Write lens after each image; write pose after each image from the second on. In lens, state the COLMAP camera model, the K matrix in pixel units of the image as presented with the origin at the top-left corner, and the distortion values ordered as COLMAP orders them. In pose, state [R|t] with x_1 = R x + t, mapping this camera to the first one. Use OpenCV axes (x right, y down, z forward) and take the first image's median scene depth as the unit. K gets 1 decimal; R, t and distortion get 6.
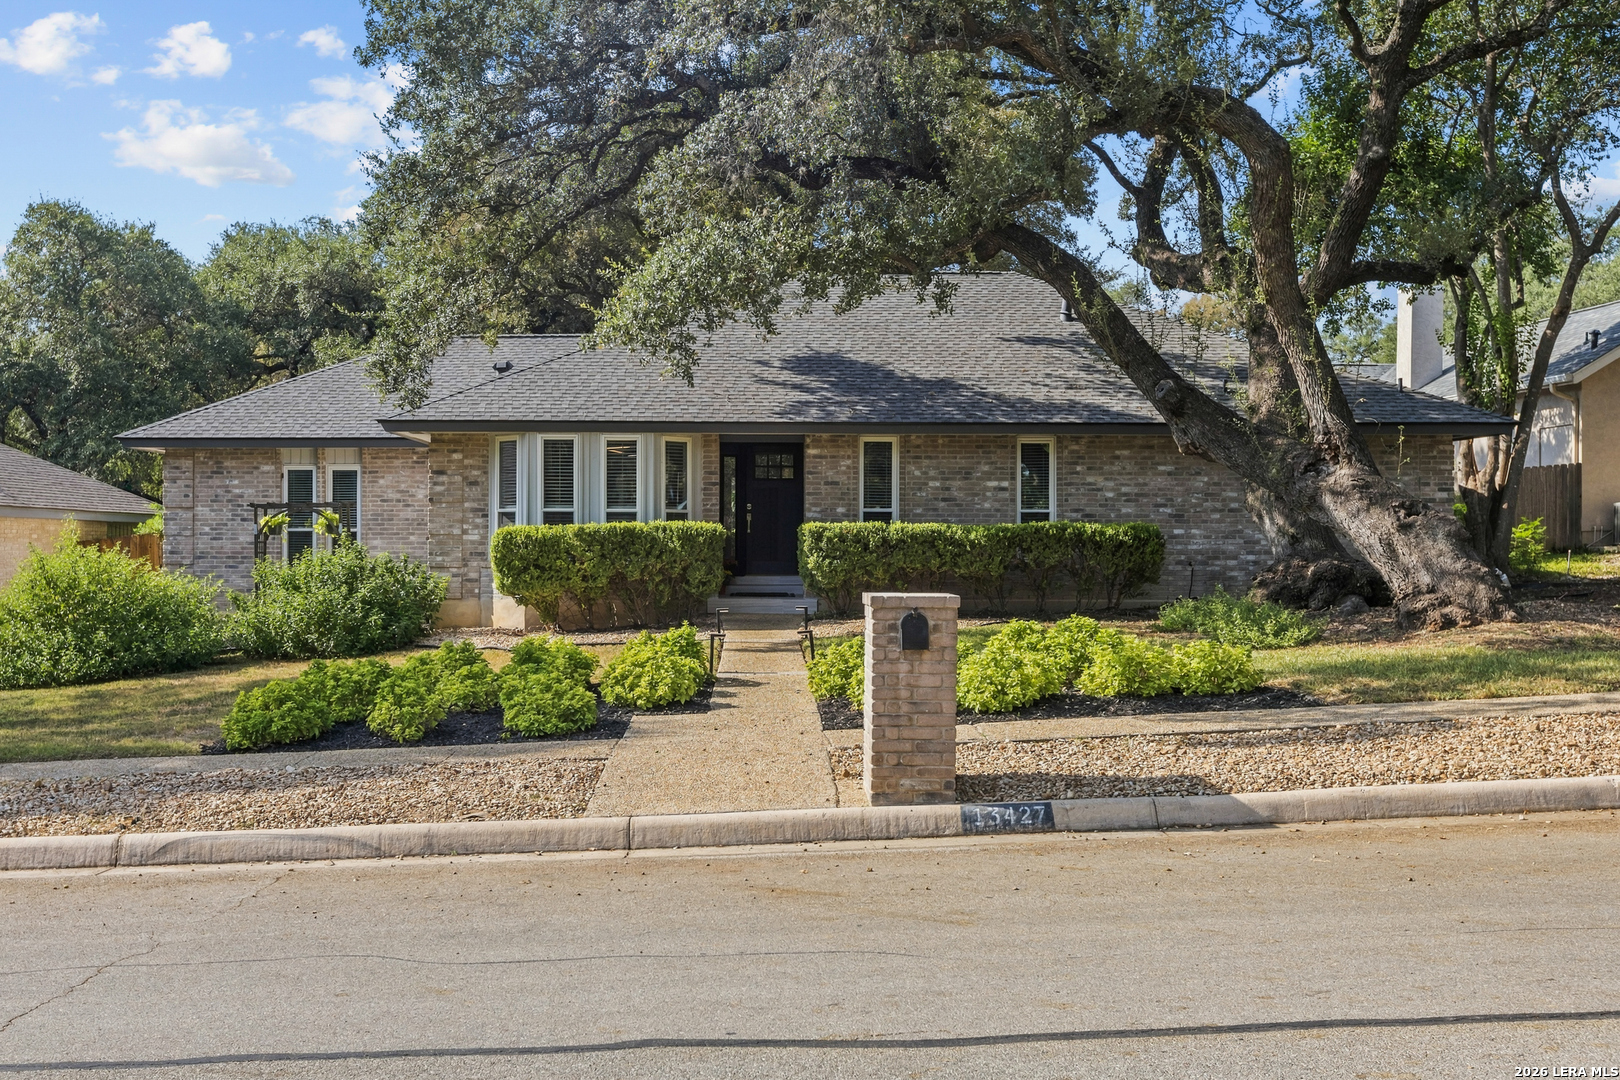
lens RADIAL K [[1416.2, 0, 810.0], [0, 1416.2, 540.0], [0, 0, 1]] dist [-0.004976, 0.002690]
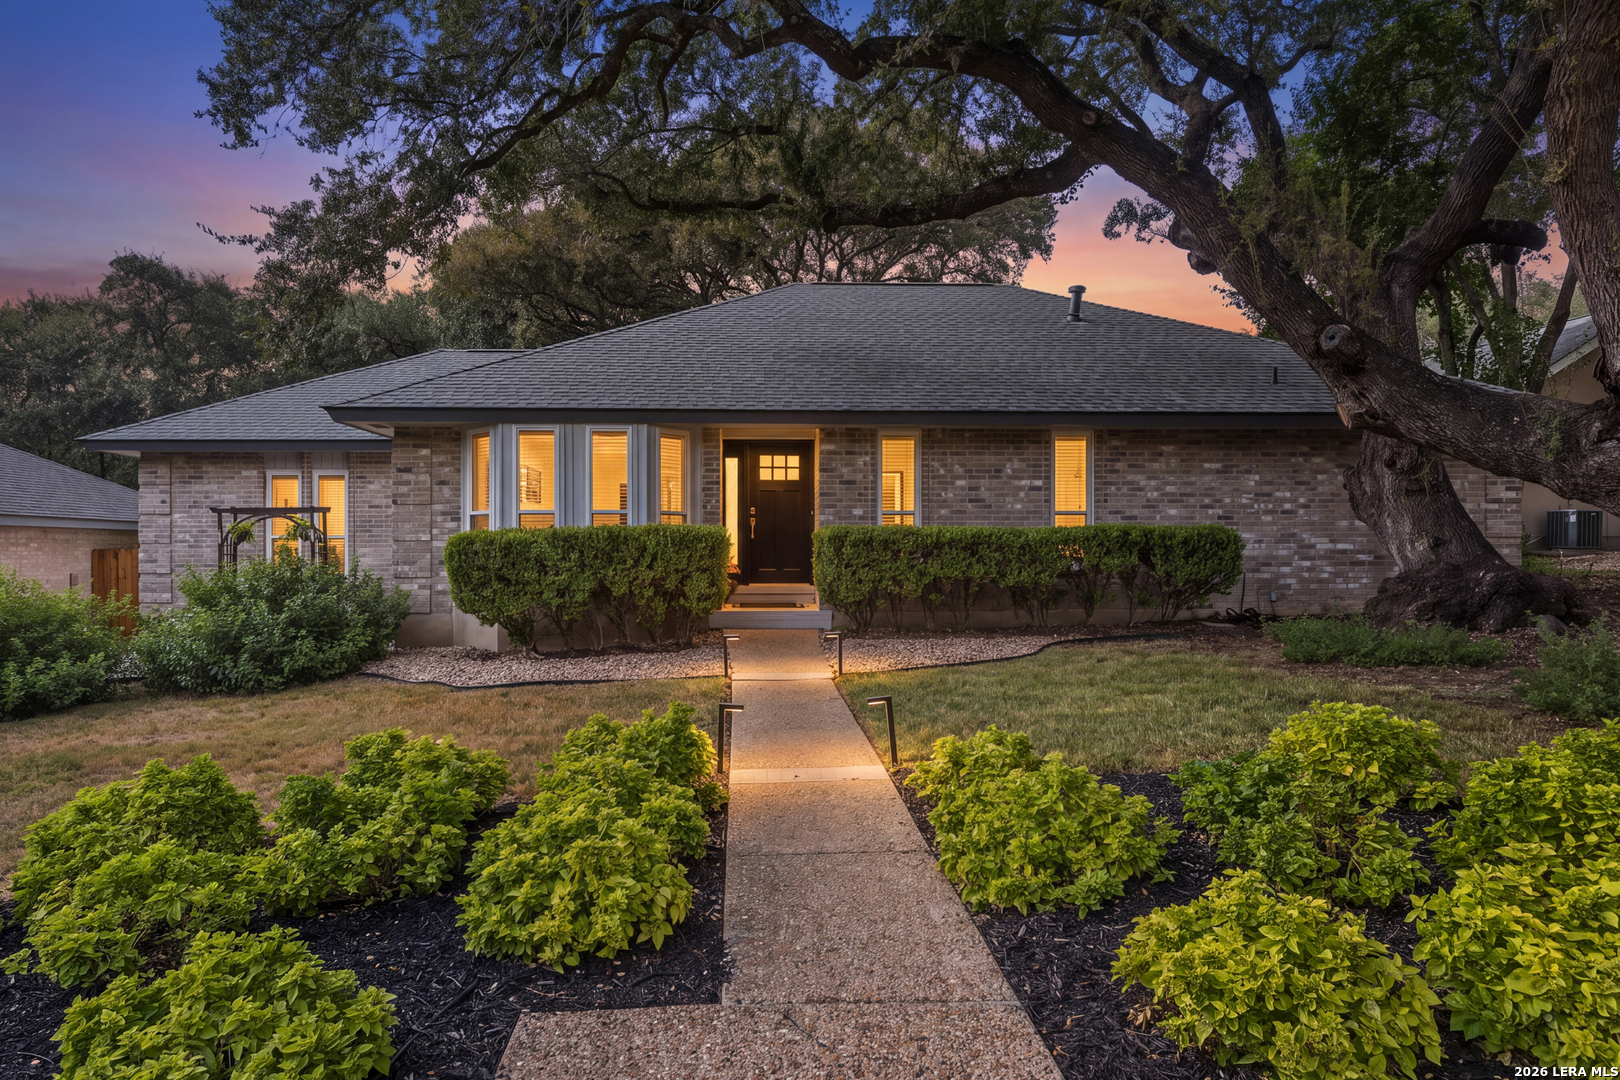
lens RADIAL K [[946.7, 0, 791.9], [0, 946.7, 557.7], [0, 0, 1]] dist [-0.000338, -0.000553]
pose [[0.999832, -0.003073, 0.018059, -0.031122], [0.002874, 0.999935, 0.011055, 0.000969], [-0.018092, -0.011001, 0.999776, 0.404605]]
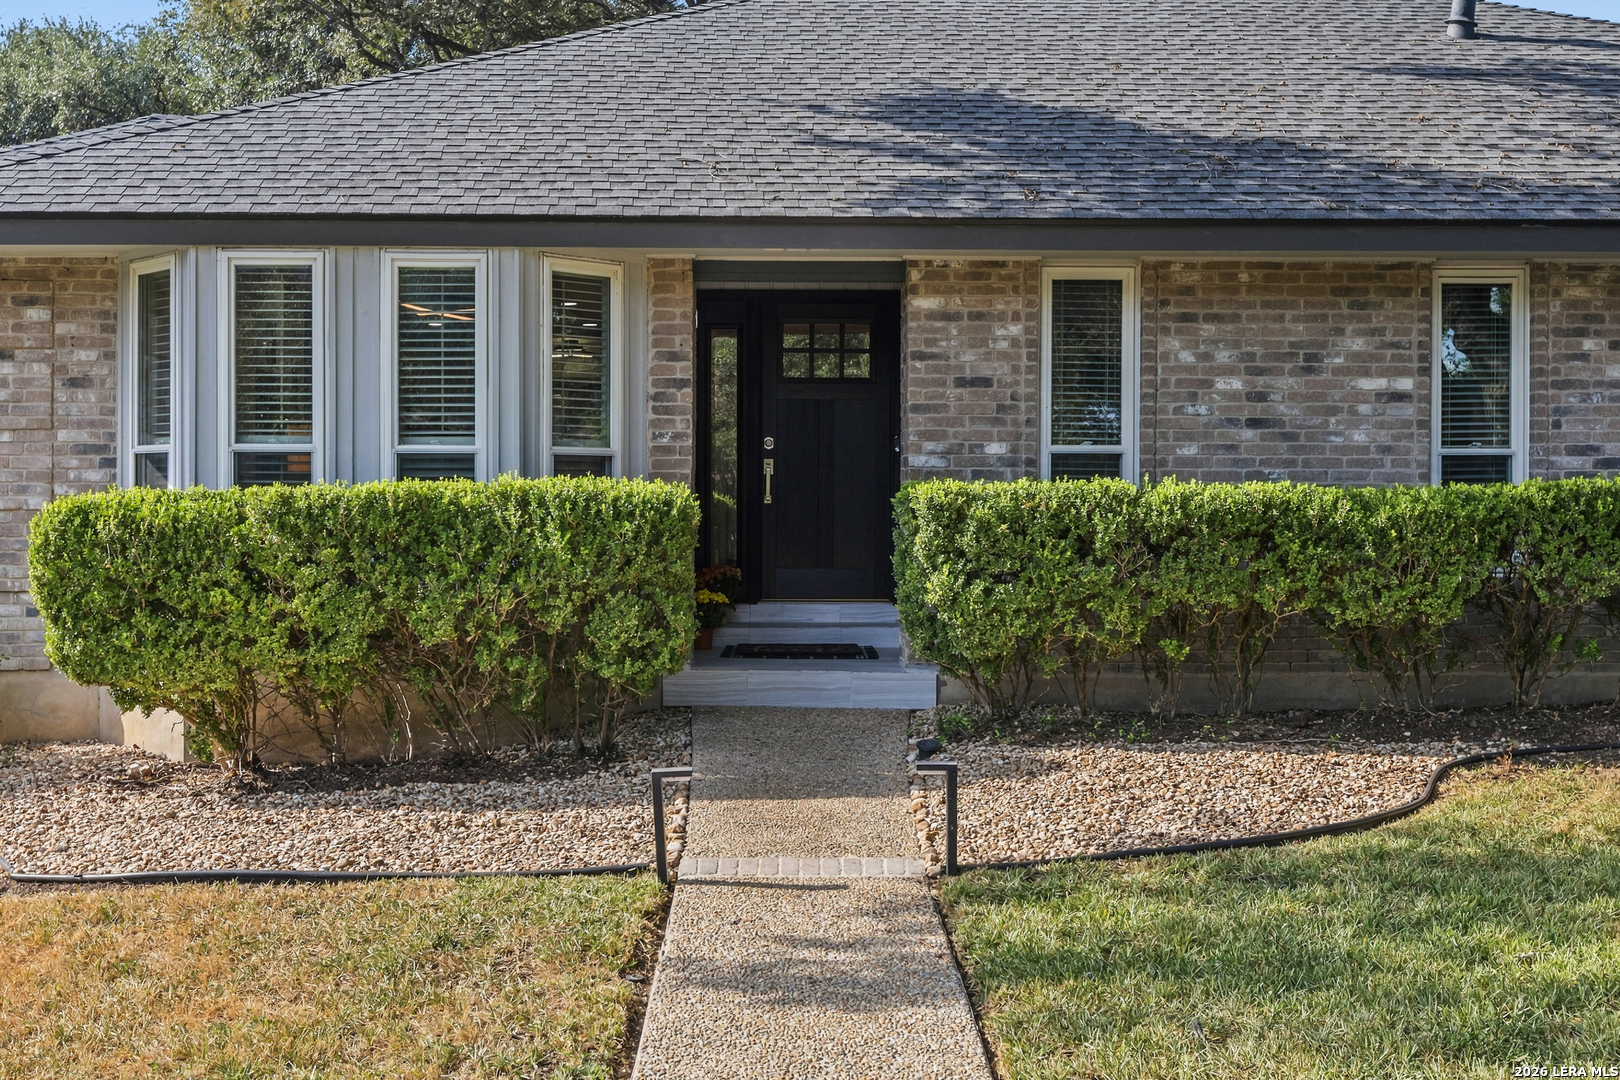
lens RADIAL K [[1681.1, 0, 813.4], [0, 1681.1, 510.6], [0, 0, 1]] dist [-0.005100, 0.003783]
pose [[0.999777, 0.000566, -0.021127, -0.019930], [-0.000417, 0.999975, 0.007022, -0.007121], [0.021130, -0.007011, 0.999752, 0.528545]]
